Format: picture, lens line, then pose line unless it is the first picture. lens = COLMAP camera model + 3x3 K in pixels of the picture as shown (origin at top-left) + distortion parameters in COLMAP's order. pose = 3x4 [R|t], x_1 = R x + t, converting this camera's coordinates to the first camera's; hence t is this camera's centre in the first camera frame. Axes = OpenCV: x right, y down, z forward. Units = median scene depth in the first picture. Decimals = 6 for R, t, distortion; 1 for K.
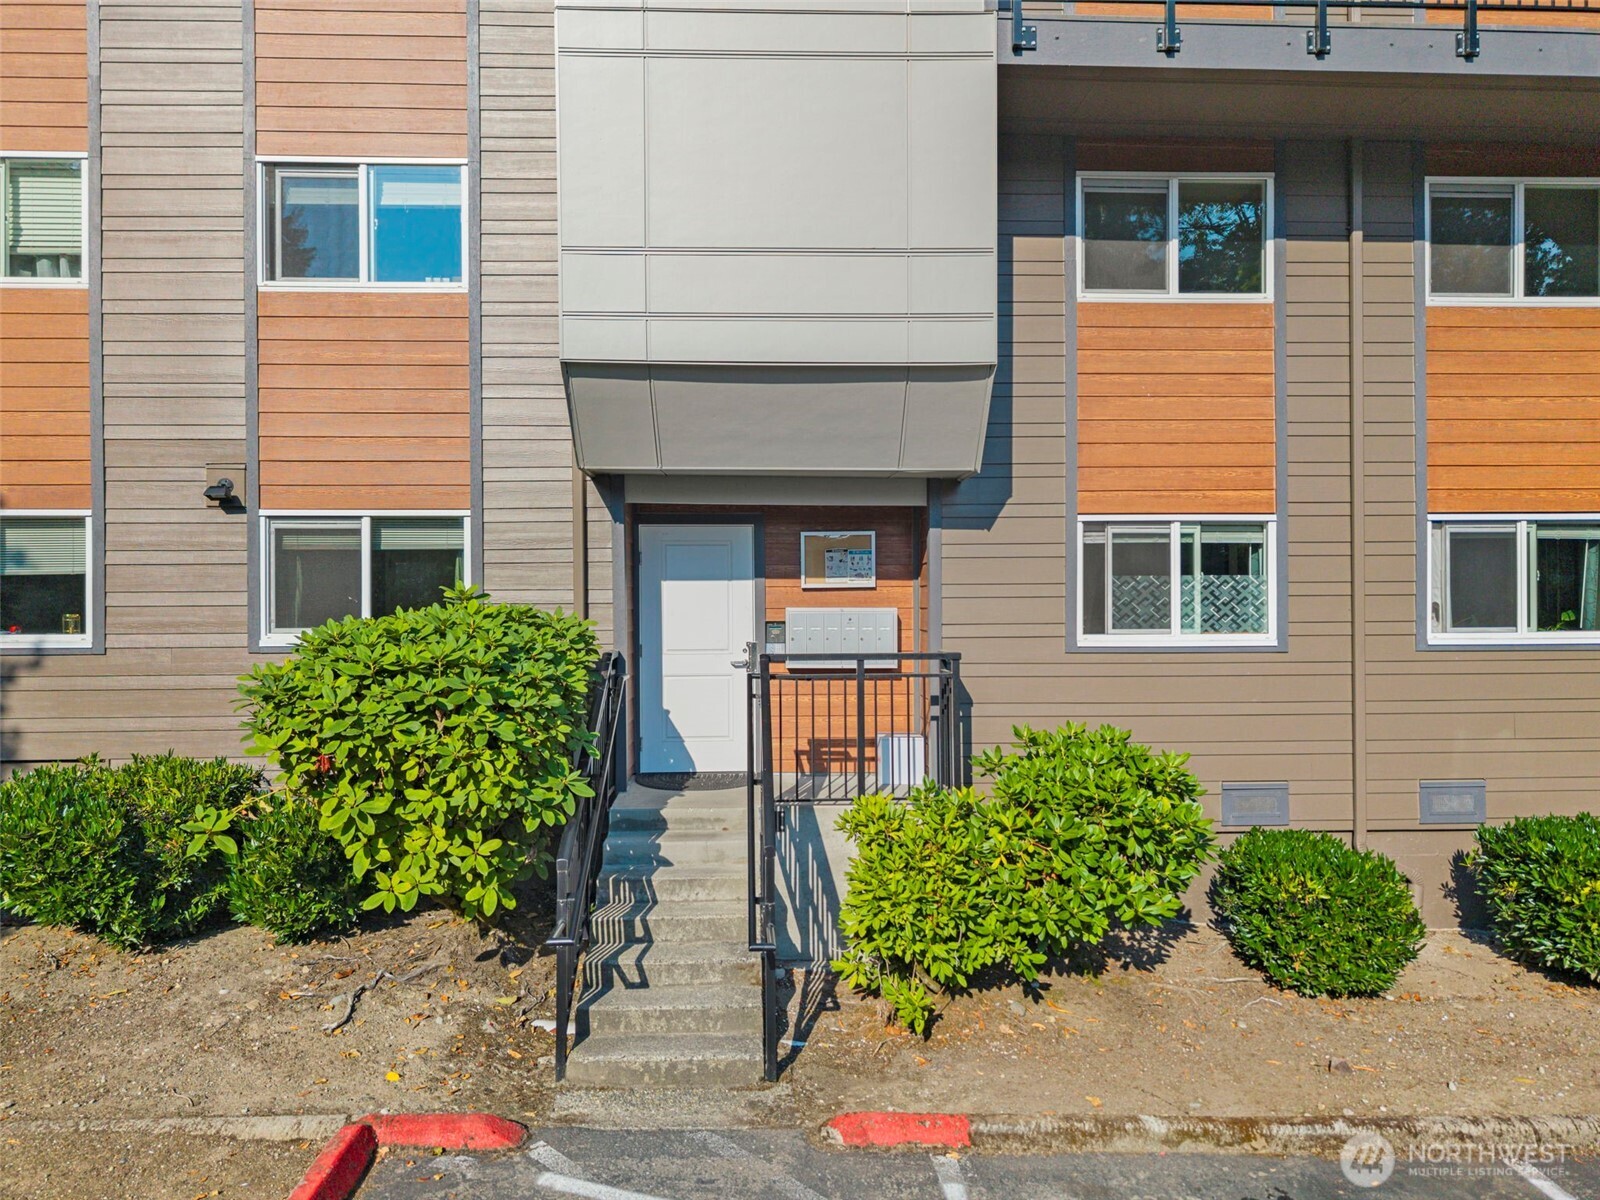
lens RADIAL K [[1077.6, 0, 795.1], [0, 1077.6, 605.3], [0, 0, 1]] dist [0.029865, -0.028111]
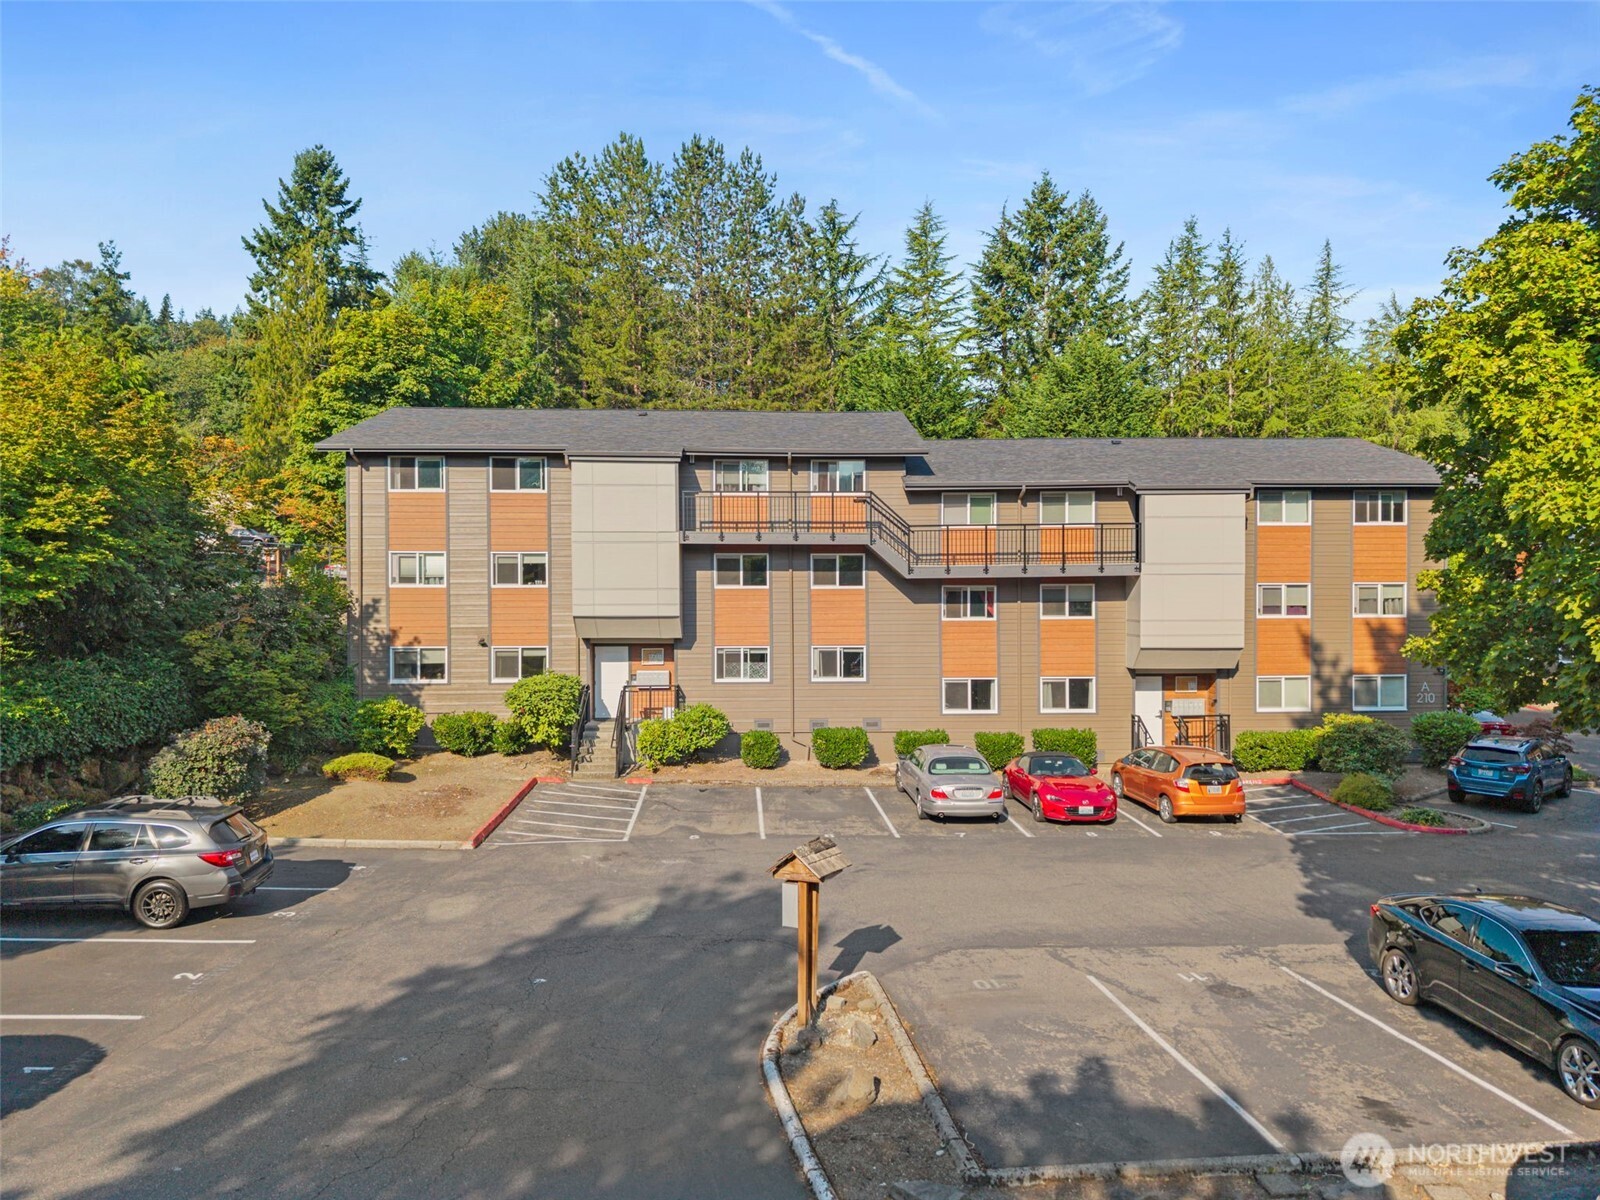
lens RADIAL K [[1077.6, 0, 798.5], [0, 1077.6, 607.0], [0, 0, 1]] dist [0.029865, -0.028111]
pose [[0.999951, 0.000284, -0.009902, 0.597941], [-0.000189, 0.999953, 0.009652, -0.258415], [0.009905, -0.009649, 0.999904, -2.702836]]
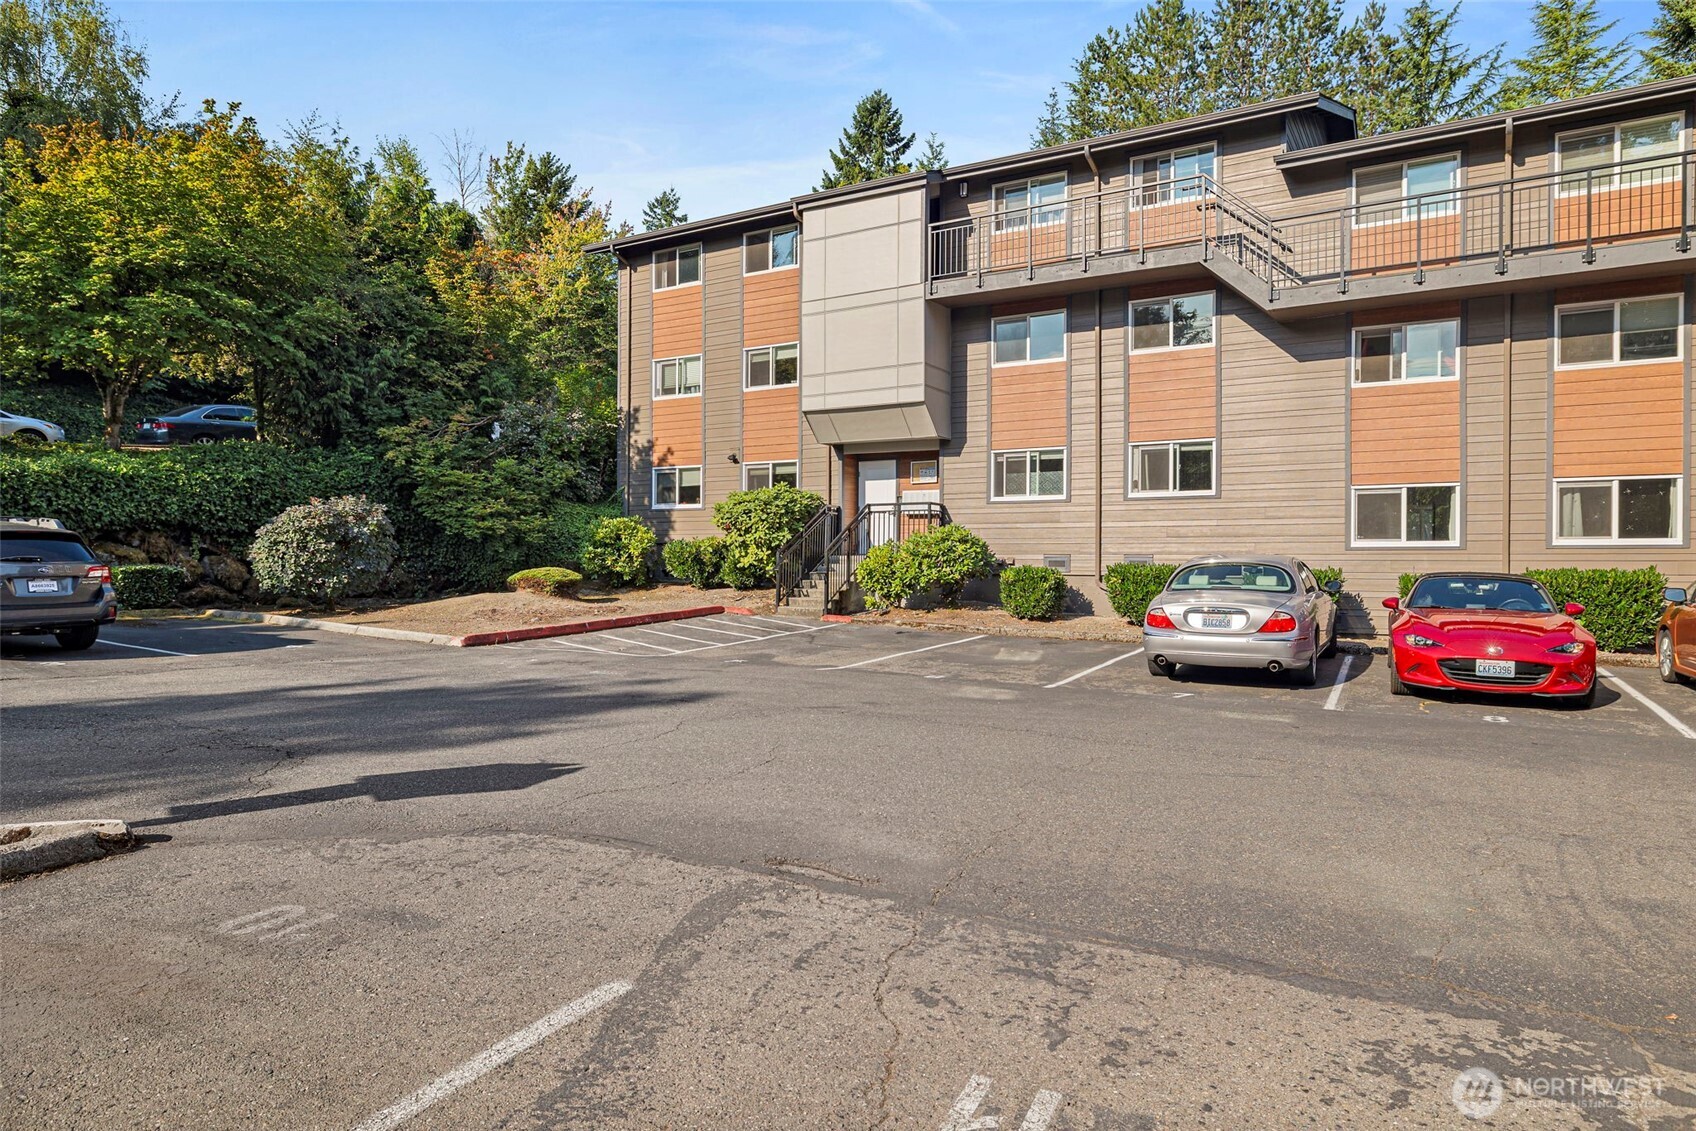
lens RADIAL K [[1010.2, 0, 848.9], [0, 1010.2, 564.4], [0, 0, 1]] dist [0.000386, -0.007672]
pose [[0.833837, 0.010239, -0.551916, 1.349542], [-0.009483, 0.999946, 0.004224, 0.187041], [0.551929, 0.001712, 0.833889, -1.233855]]
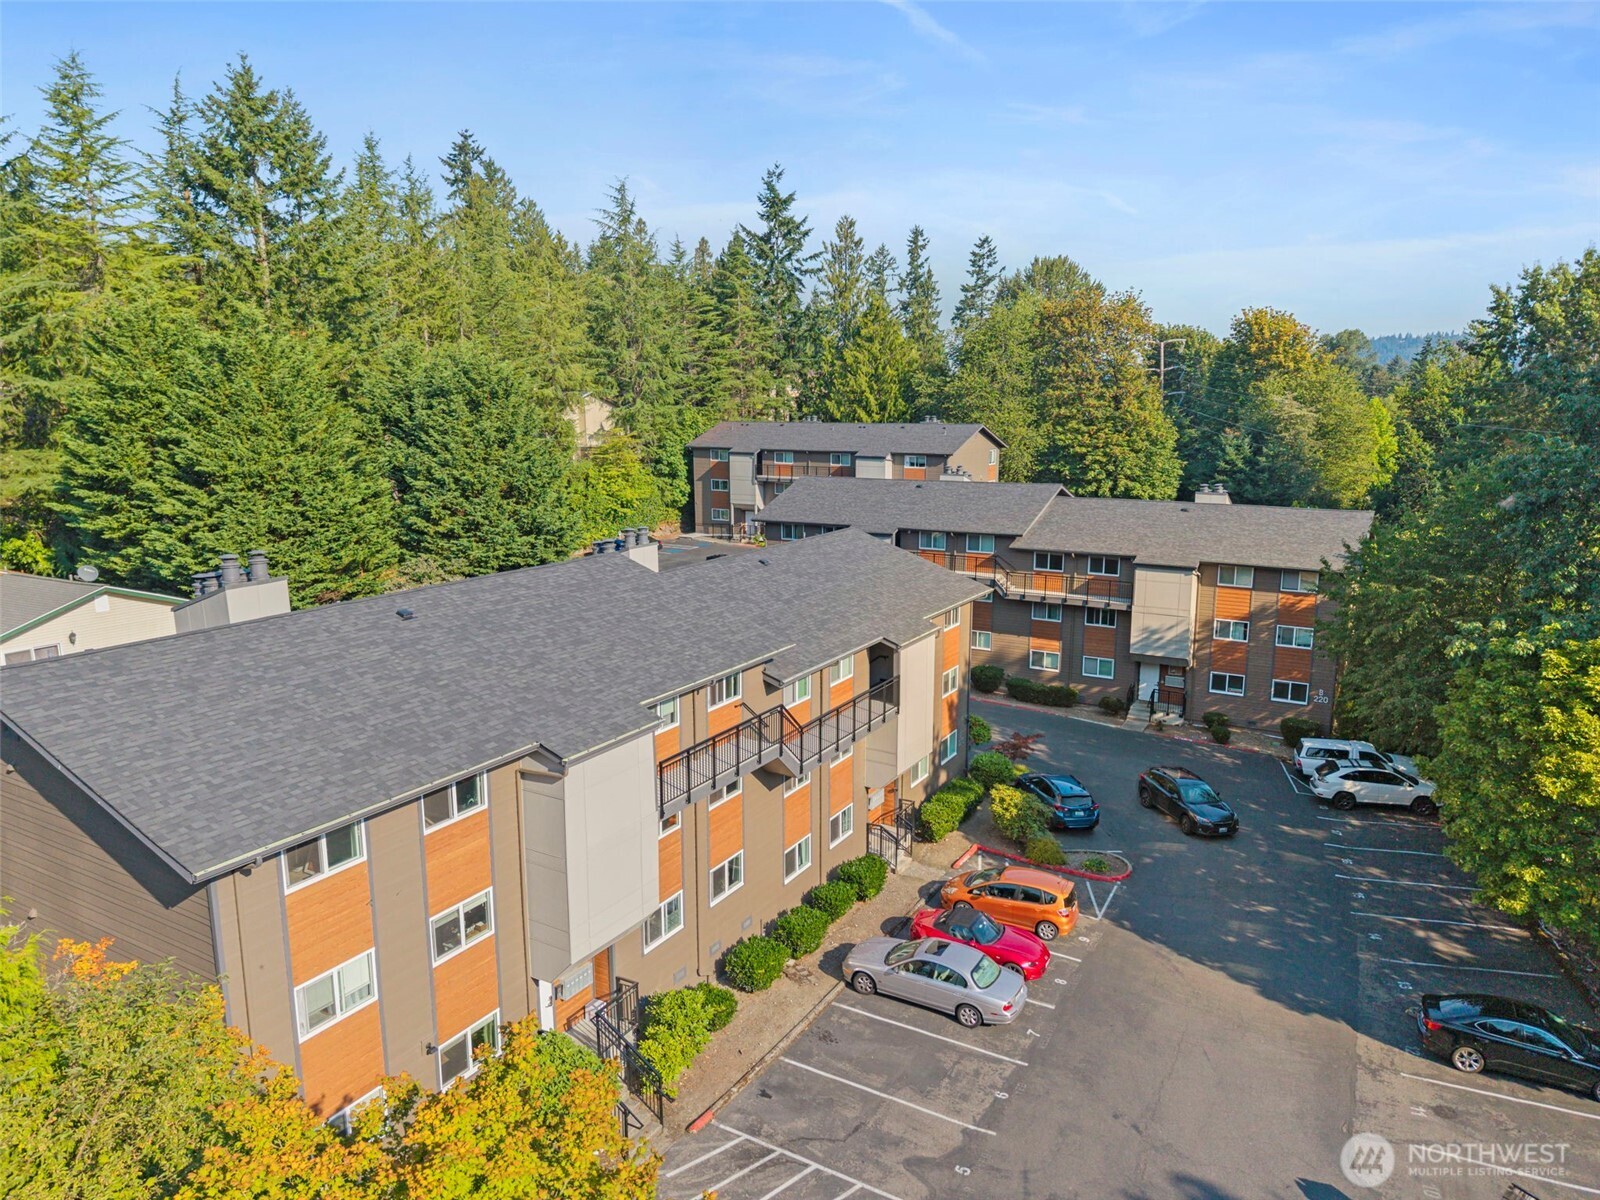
lens RADIAL K [[1077.6, 0, 790.6], [0, 1077.6, 616.3], [0, 0, 1]] dist [0.029865, -0.028111]
pose [[0.546474, -0.171515, 0.819725, -1.958356], [0.001761, 0.979037, 0.203675, -1.597905], [-0.837474, -0.109860, 0.535320, -0.945874]]
